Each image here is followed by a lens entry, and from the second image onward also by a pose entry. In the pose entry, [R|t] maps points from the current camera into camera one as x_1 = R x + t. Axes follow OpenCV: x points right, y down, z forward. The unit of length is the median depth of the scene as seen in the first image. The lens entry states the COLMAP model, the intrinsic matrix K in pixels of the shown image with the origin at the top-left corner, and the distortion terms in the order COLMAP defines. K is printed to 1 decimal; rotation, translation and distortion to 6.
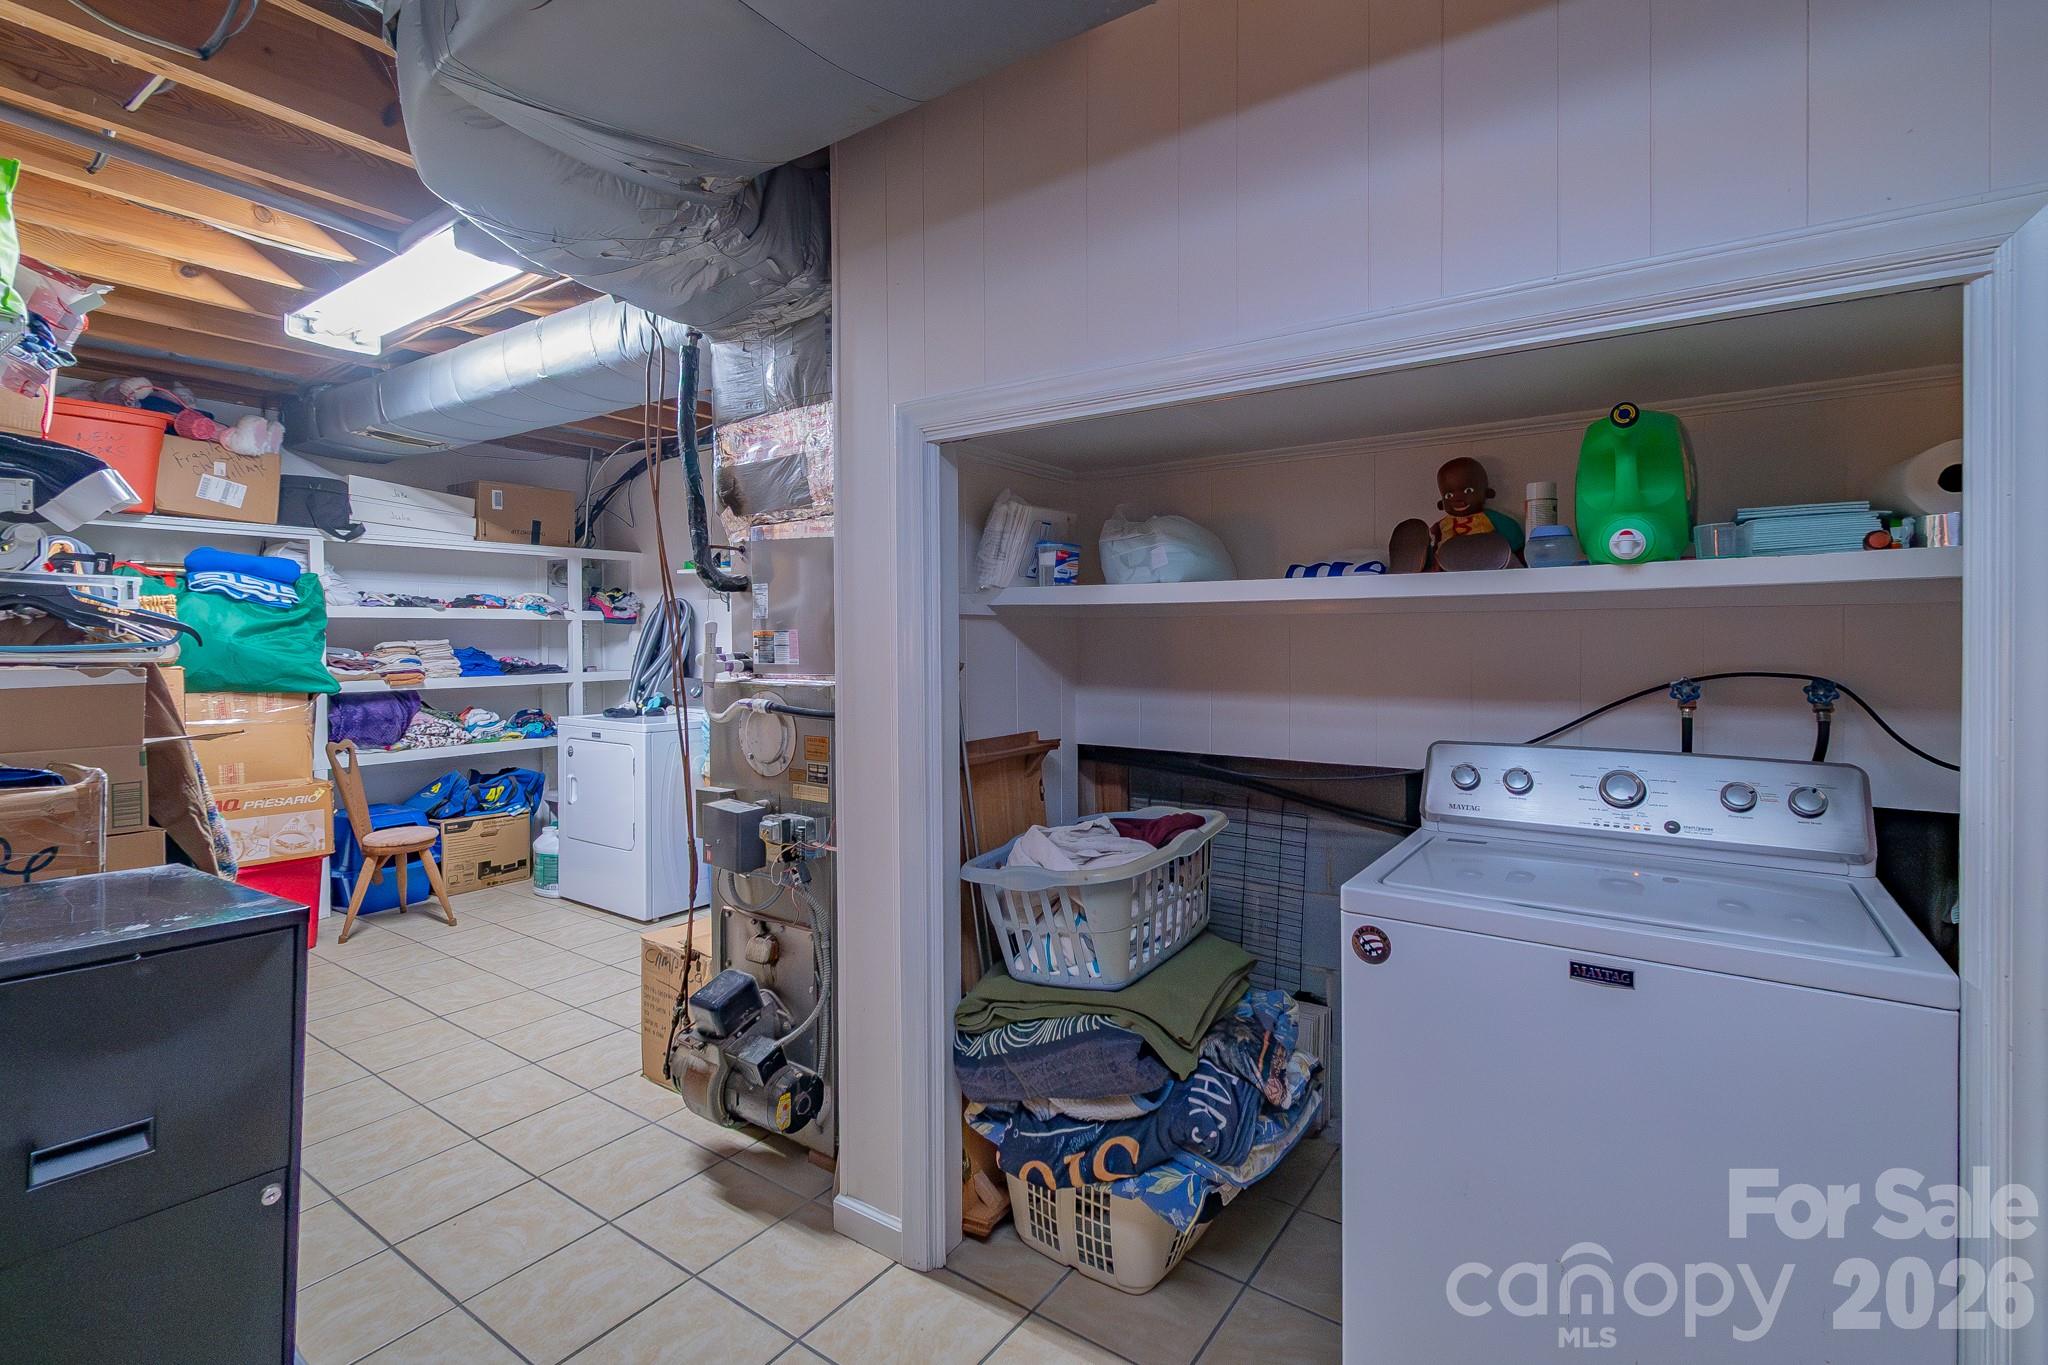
lens RADIAL K [[917.9, 0, 1024.4], [0, 917.9, 651.3], [0, 0, 1]] dist [0.000438, -0.005917]
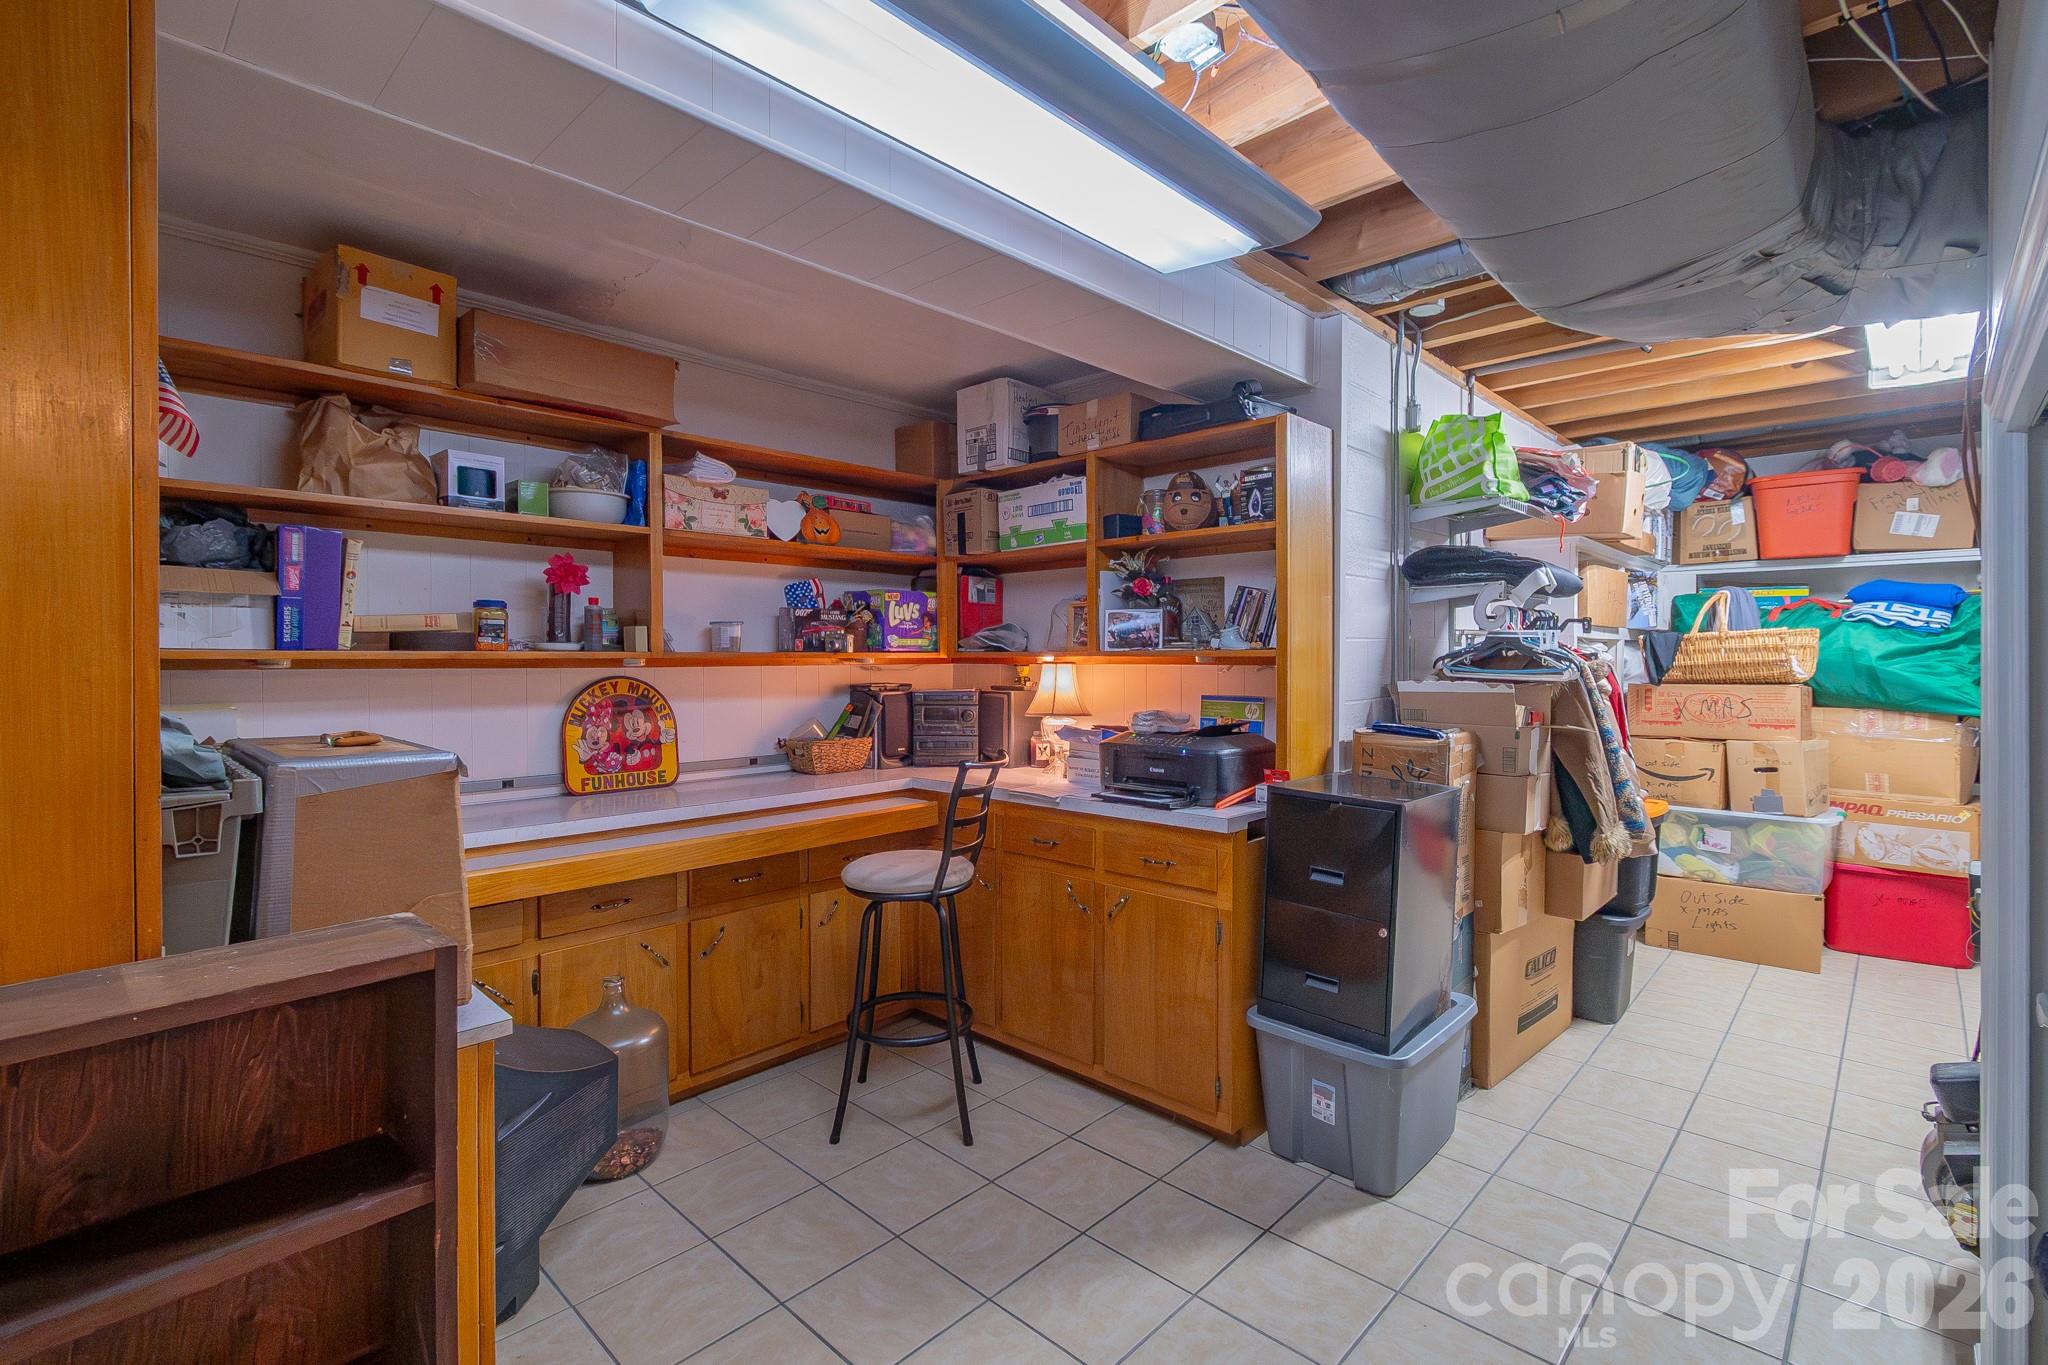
lens RADIAL K [[932.7, 0, 1028.7], [0, 932.7, 667.0], [0, 0, 1]] dist [0.000490, 0.000036]
pose [[-0.145114, 0.017265, -0.989264, 0.397717], [-0.011786, 0.999747, 0.019177, -0.016186], [0.989345, 0.014442, -0.144873, 0.133658]]
